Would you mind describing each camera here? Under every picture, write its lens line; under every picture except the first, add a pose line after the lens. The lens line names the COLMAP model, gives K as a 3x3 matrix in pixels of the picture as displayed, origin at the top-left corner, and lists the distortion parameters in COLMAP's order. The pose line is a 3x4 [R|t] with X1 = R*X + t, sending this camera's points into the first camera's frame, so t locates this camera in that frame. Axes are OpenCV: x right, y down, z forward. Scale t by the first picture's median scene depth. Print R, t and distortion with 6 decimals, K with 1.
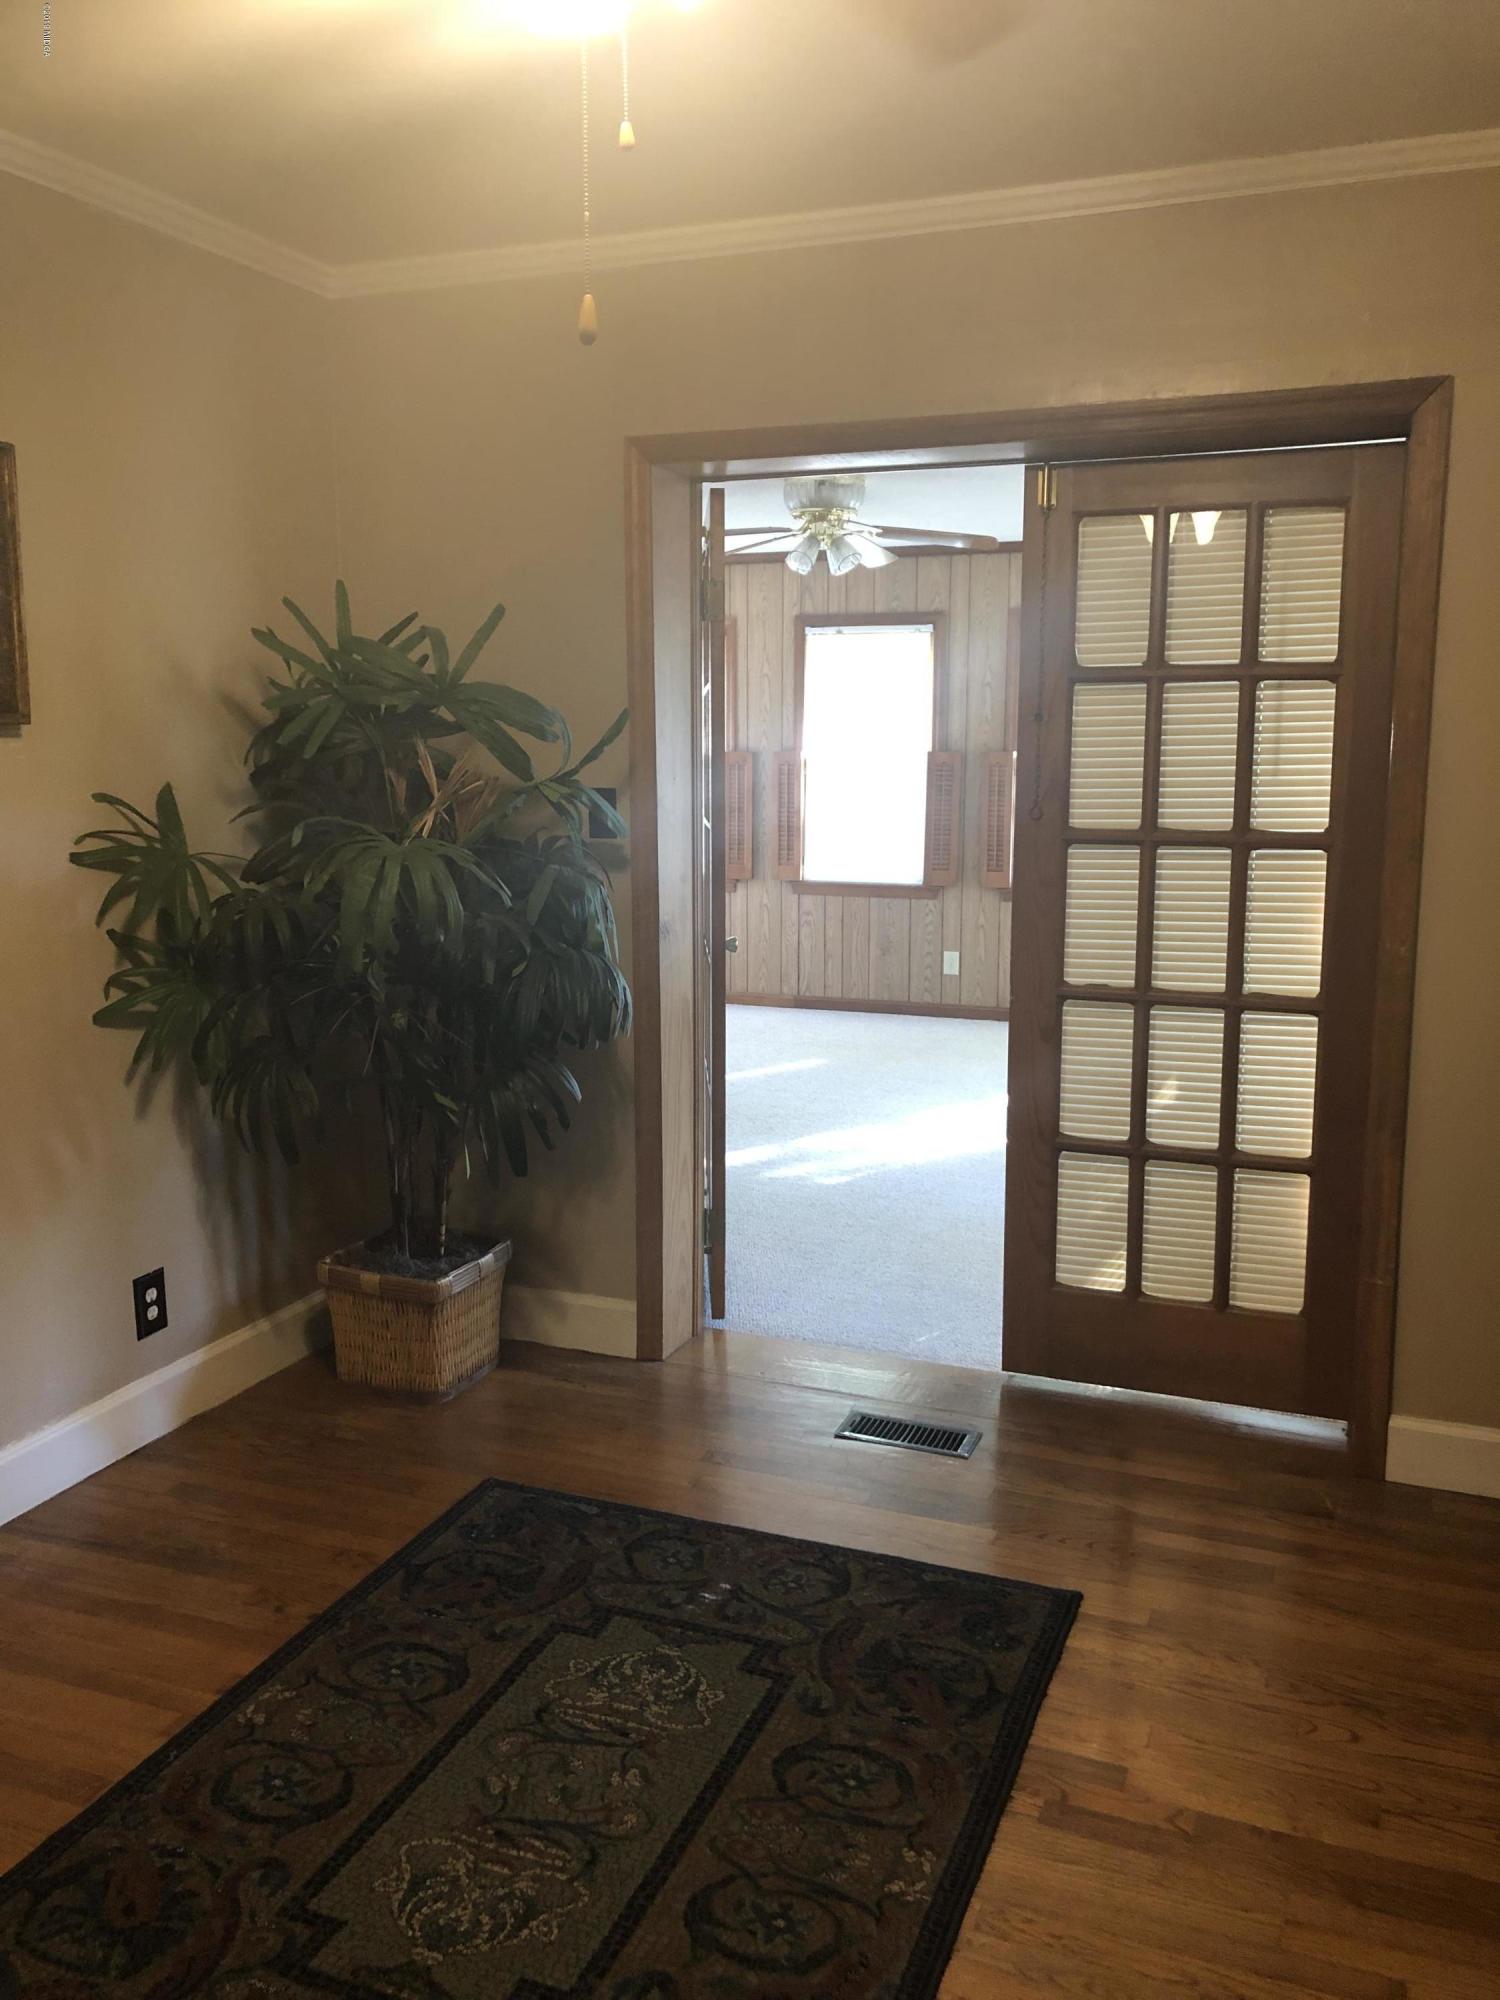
lens RADIAL K [[1639.6, 0, 750.8], [0, 1639.6, 998.9], [0, 0, 1]] dist [-0.015026, -0.006428]
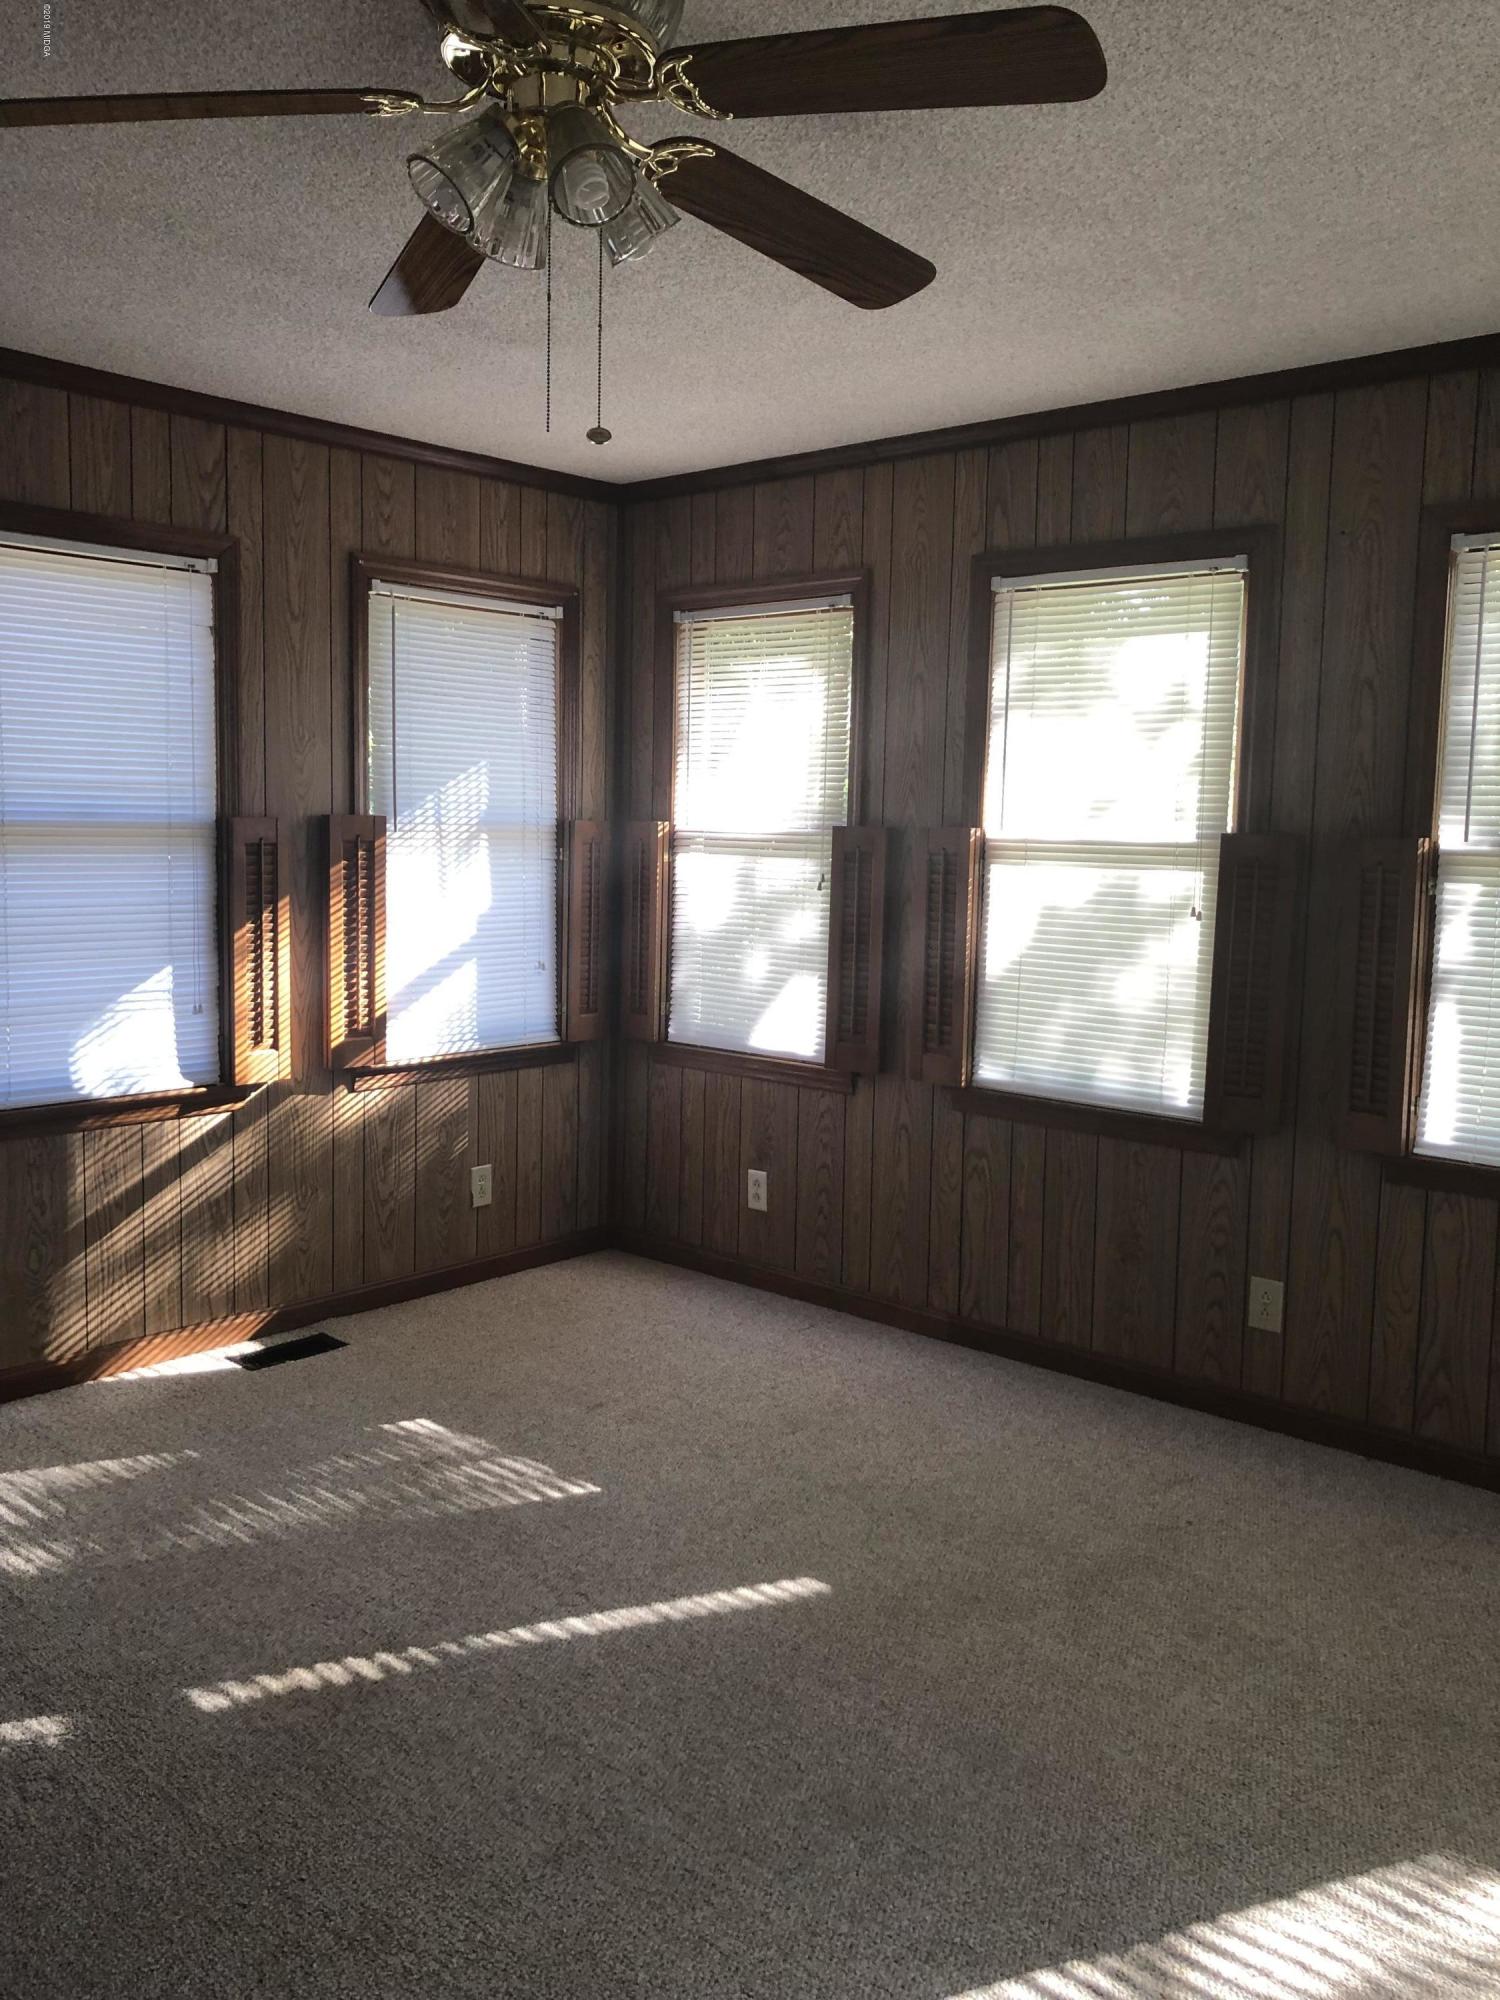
lens RADIAL K [[1639.6, 0, 715.9], [0, 1639.6, 948.7], [0, 0, 1]] dist [-0.015026, -0.006428]
pose [[0.938693, 0.046221, -0.341641, 0.127989], [-0.069755, 0.995939, -0.056917, -0.081493], [0.337623, 0.077259, 0.938106, 0.516933]]
